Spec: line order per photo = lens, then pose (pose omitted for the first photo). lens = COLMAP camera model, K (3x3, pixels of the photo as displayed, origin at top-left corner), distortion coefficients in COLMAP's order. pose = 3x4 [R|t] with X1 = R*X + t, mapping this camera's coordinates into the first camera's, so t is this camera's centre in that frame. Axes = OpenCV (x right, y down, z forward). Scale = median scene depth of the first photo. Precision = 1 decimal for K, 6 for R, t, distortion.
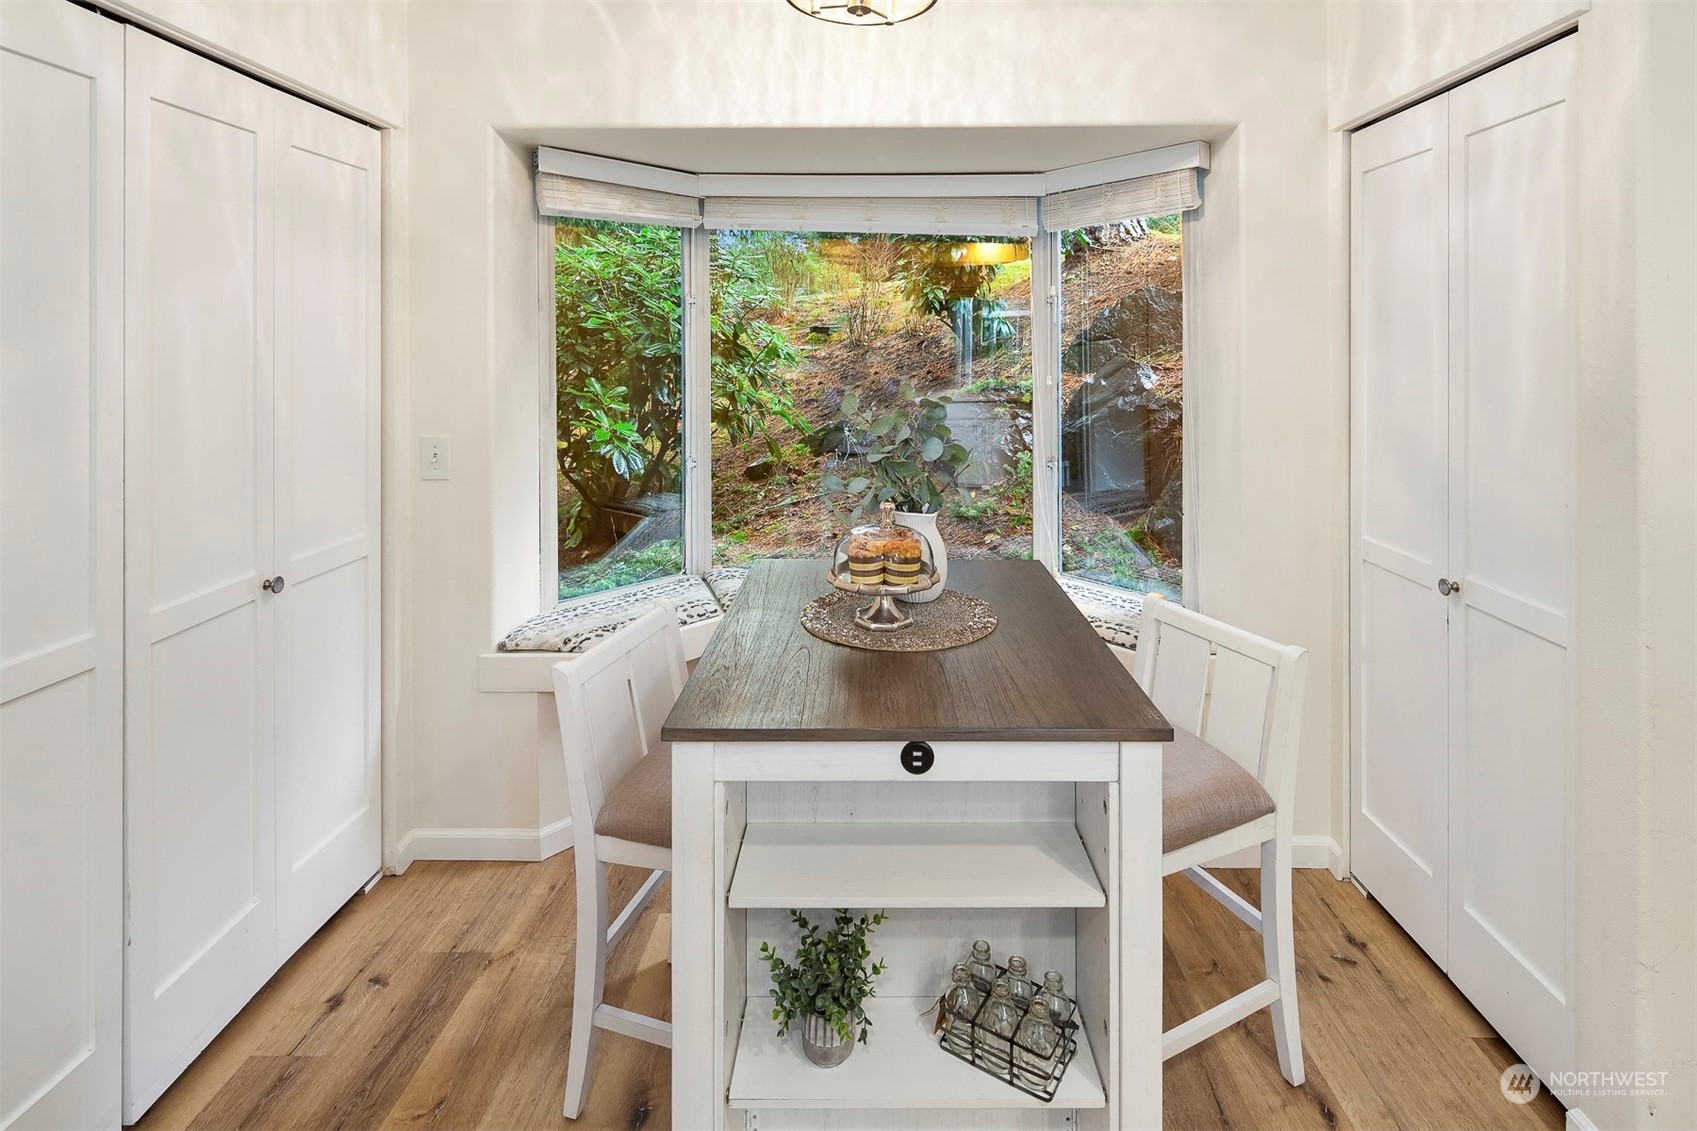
lens RADIAL K [[841.4, 0, 850.9], [0, 841.4, 354.3], [0, 0, 1]] dist [-0.002078, -0.001054]
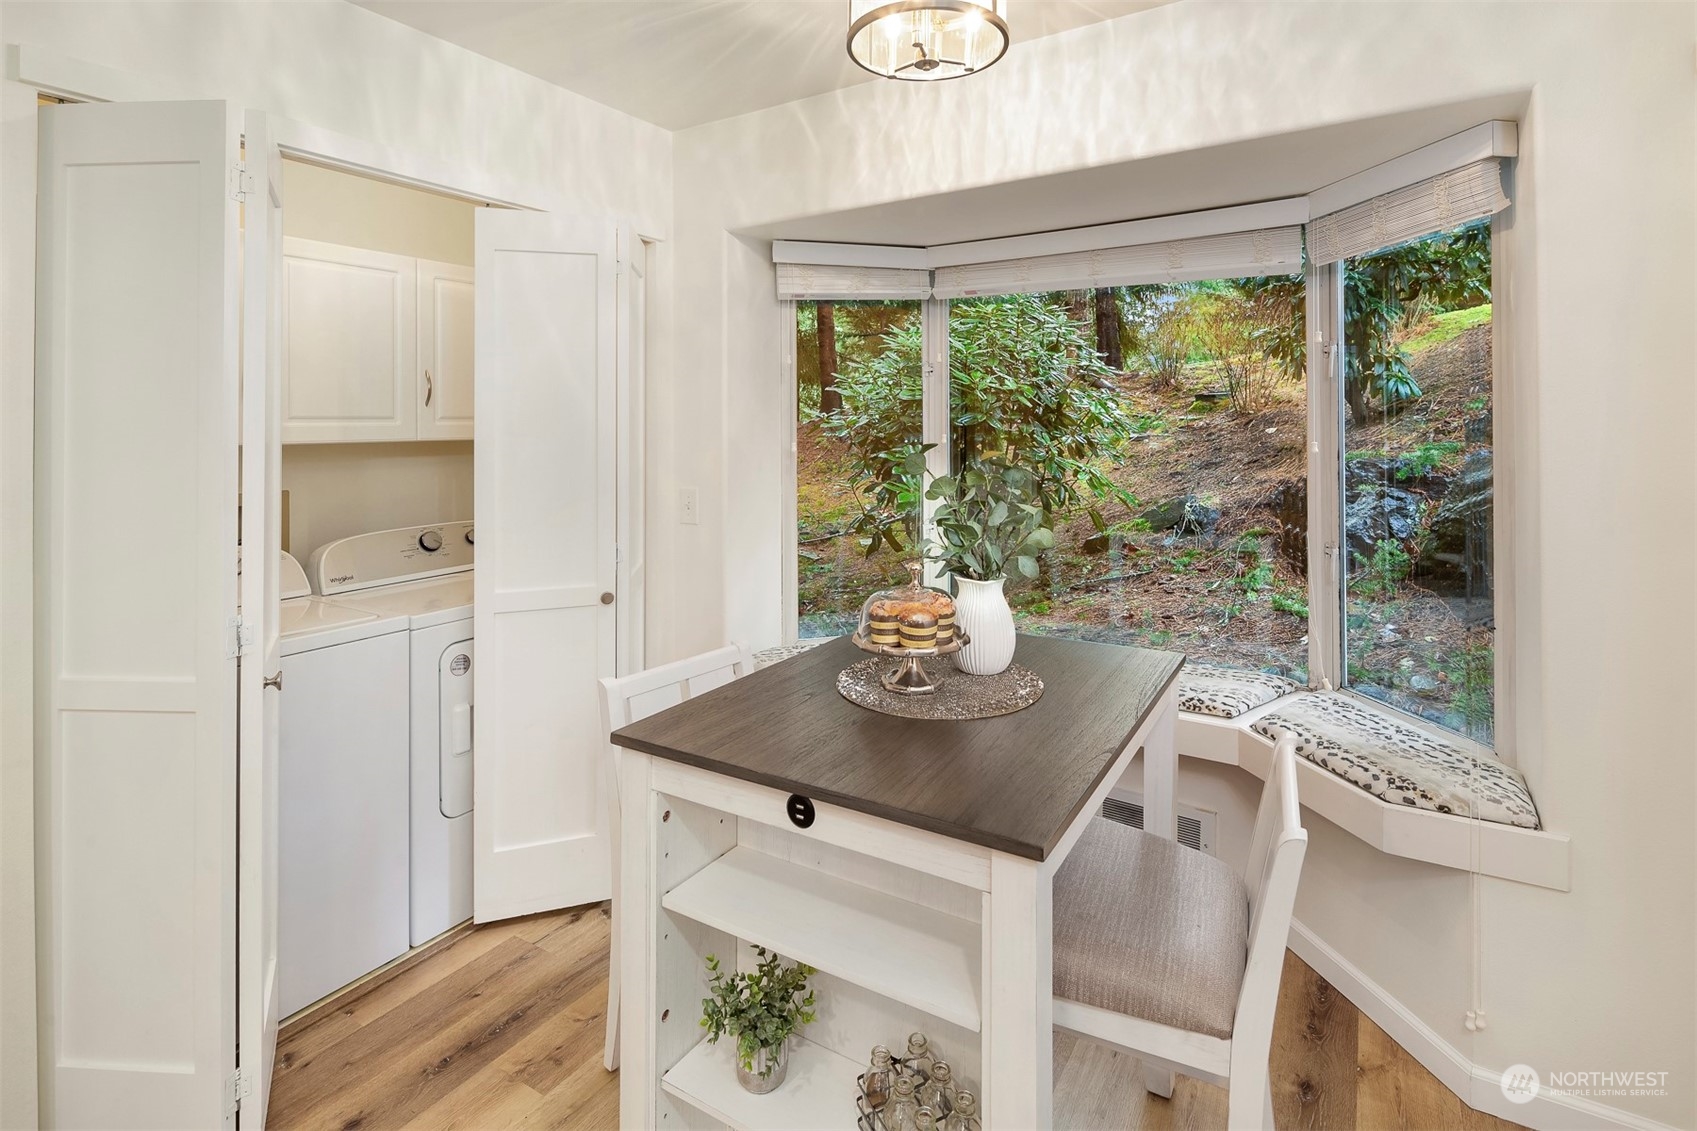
lens RADIAL K [[817.9, 0, 827.3], [0, 817.9, 420.4], [0, 0, 1]] dist [-0.002061, -0.000492]
pose [[0.852154, -0.012049, -0.523152, 0.303108], [0.006588, 0.999903, -0.012299, 0.014626], [0.523250, 0.007034, 0.852150, 0.092743]]
